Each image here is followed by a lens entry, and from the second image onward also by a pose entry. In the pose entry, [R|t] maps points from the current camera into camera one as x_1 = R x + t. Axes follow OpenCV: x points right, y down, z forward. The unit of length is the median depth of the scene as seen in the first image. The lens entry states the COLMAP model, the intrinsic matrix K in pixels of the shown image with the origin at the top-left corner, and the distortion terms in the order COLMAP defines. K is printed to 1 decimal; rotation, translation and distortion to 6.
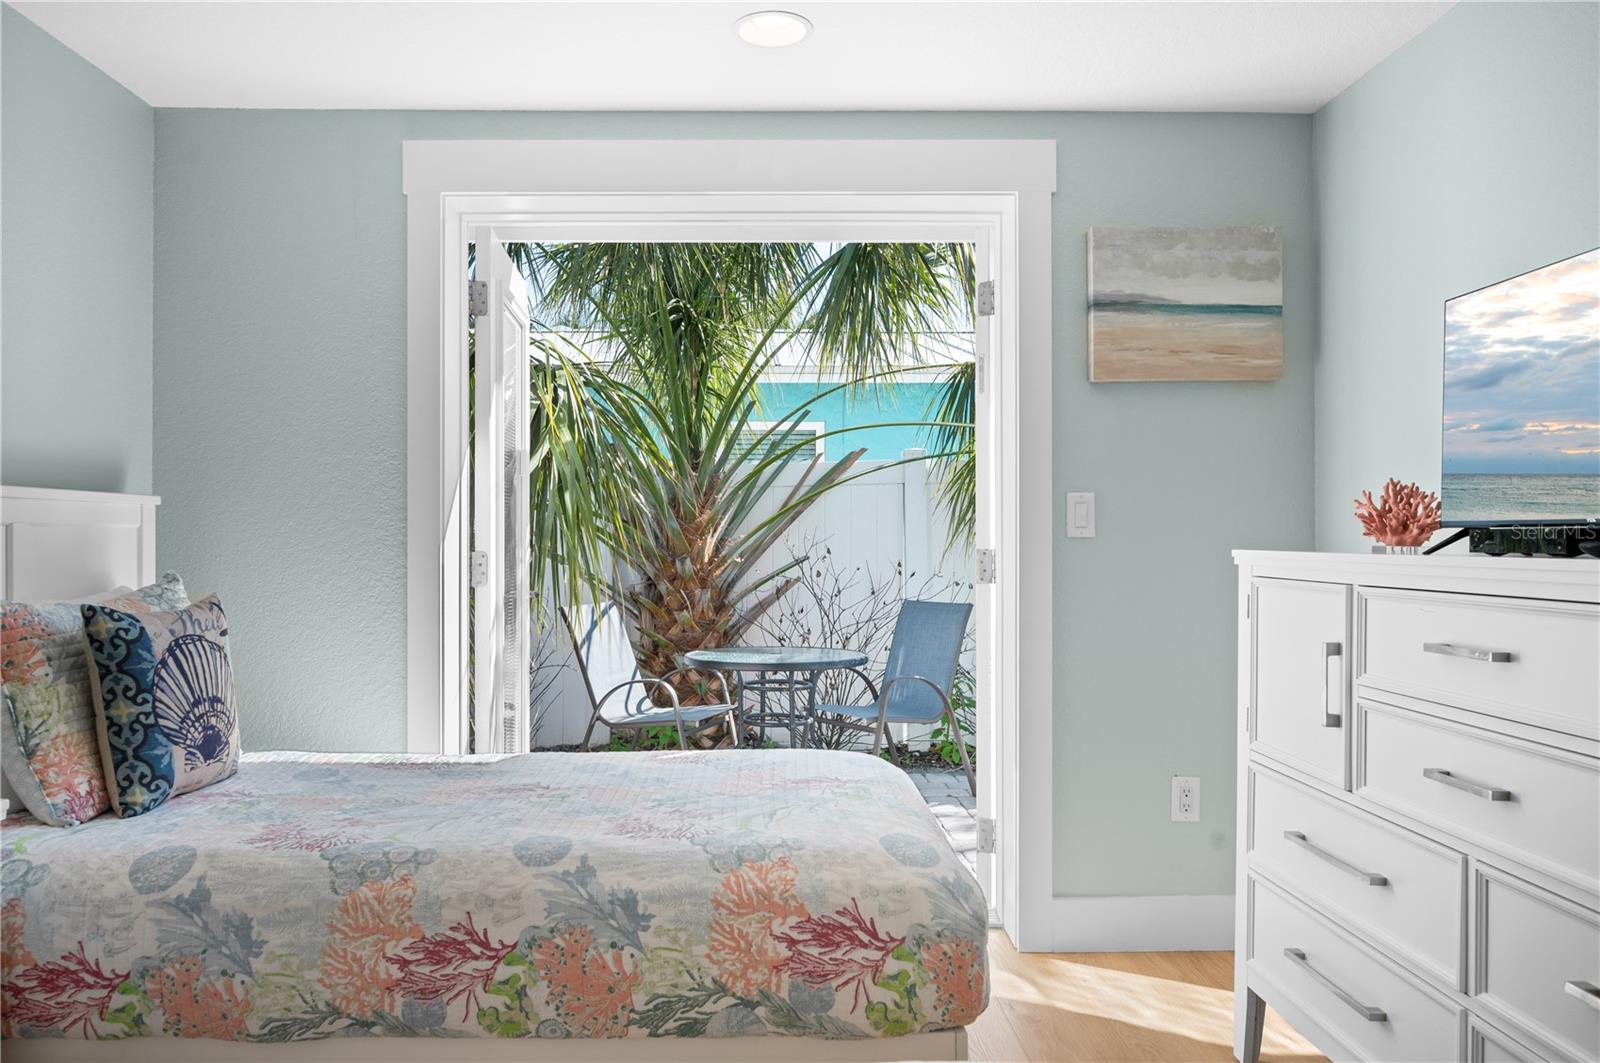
lens RADIAL K [[1065.8, 0, 798.7], [0, 1065.8, 508.9], [0, 0, 1]] dist [-0.009440, 0.001605]
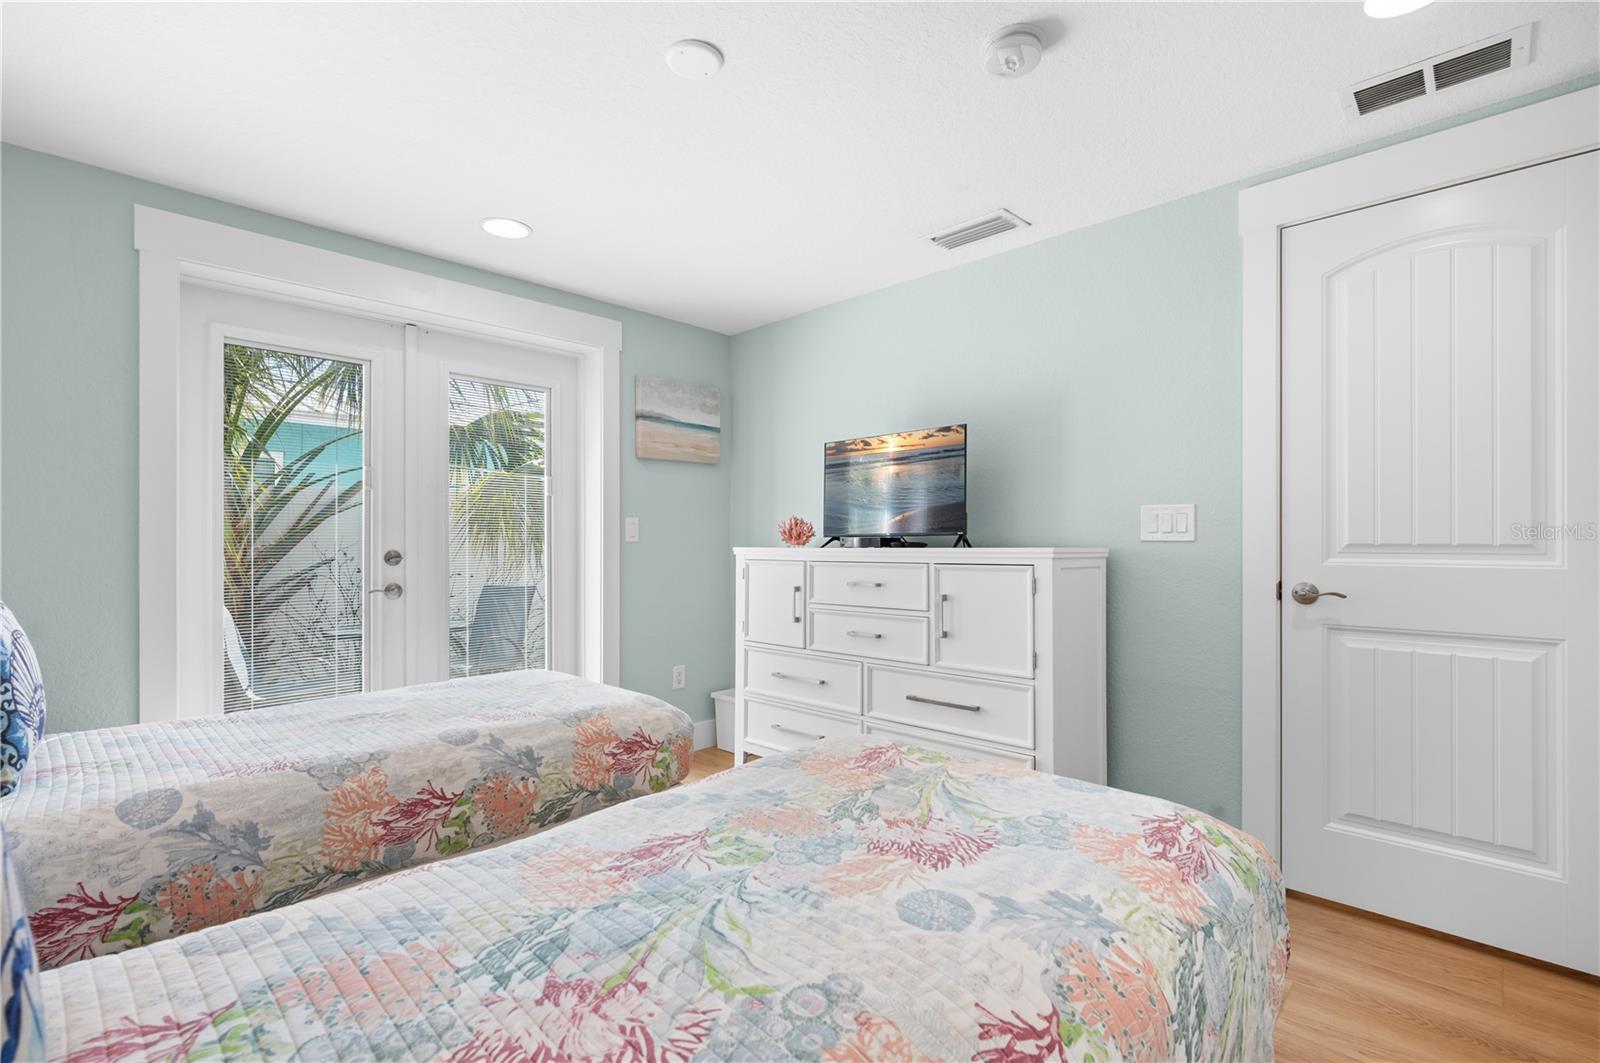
lens RADIAL K [[698.3, 0, 800.0], [0, 698.3, 531.5], [0, 0, 1]] dist [-0.001262, -0.000186]
pose [[0.713614, 0.009378, 0.700476, -0.640479], [-0.015326, 0.999880, 0.002228, 0.002818], [-0.700371, -0.012326, 0.713673, -0.108828]]
